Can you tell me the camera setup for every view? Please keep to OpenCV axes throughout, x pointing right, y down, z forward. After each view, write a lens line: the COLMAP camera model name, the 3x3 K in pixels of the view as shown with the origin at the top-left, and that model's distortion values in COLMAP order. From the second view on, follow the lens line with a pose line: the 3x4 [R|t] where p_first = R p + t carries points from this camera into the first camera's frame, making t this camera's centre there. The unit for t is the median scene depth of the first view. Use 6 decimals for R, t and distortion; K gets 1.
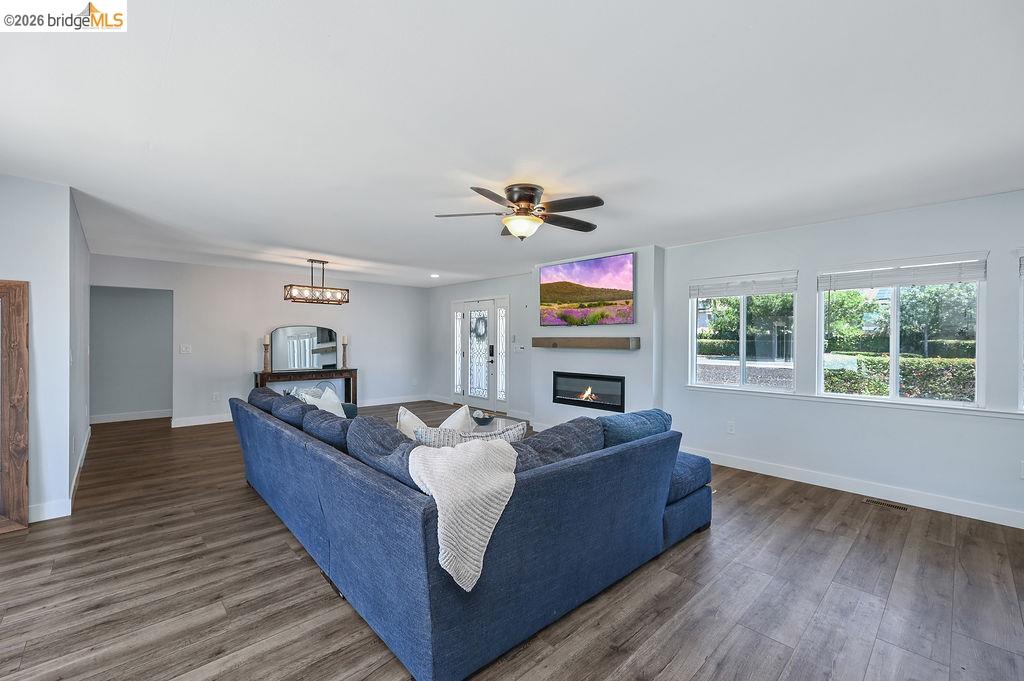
lens RADIAL K [[422.2, 0, 503.8], [0, 422.2, 344.1], [0, 0, 1]] dist [0.001111, 0.000898]
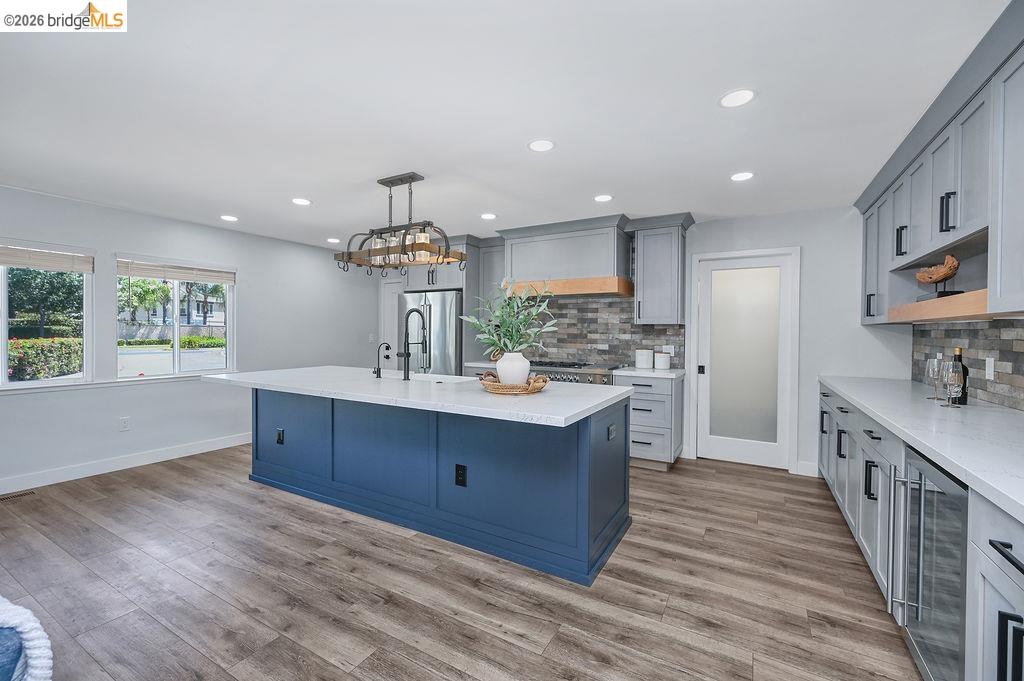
lens RADIAL K [[422.2, 0, 510.6], [0, 422.2, 338.0], [0, 0, 1]] dist [0.001111, 0.000898]
pose [[-0.298714, -0.018268, 0.954168, -0.201860], [-0.004055, 0.999832, 0.017872, 0.001912], [-0.954334, 0.001470, -0.298738, 0.135905]]
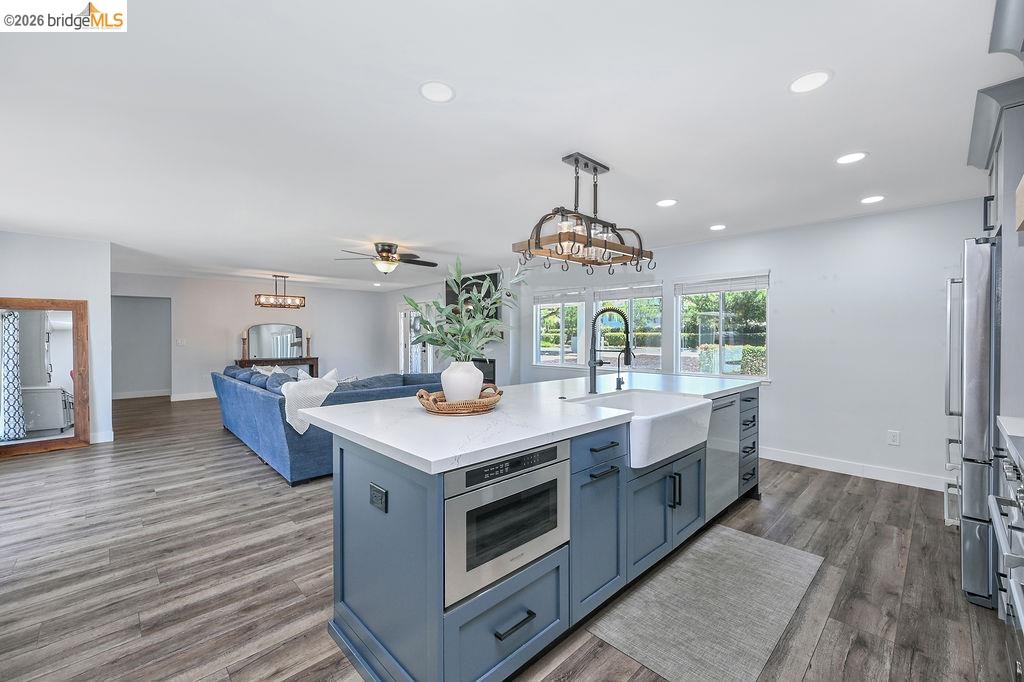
lens RADIAL K [[413.8, 0, 507.3], [0, 413.8, 340.6], [0, 0, 1]] dist [0.002022, 0.000306]
pose [[0.999658, -0.005070, 0.025649, 0.269410], [0.004940, 0.999975, 0.005124, 0.006204], [-0.025674, -0.004995, 0.999658, -0.370856]]
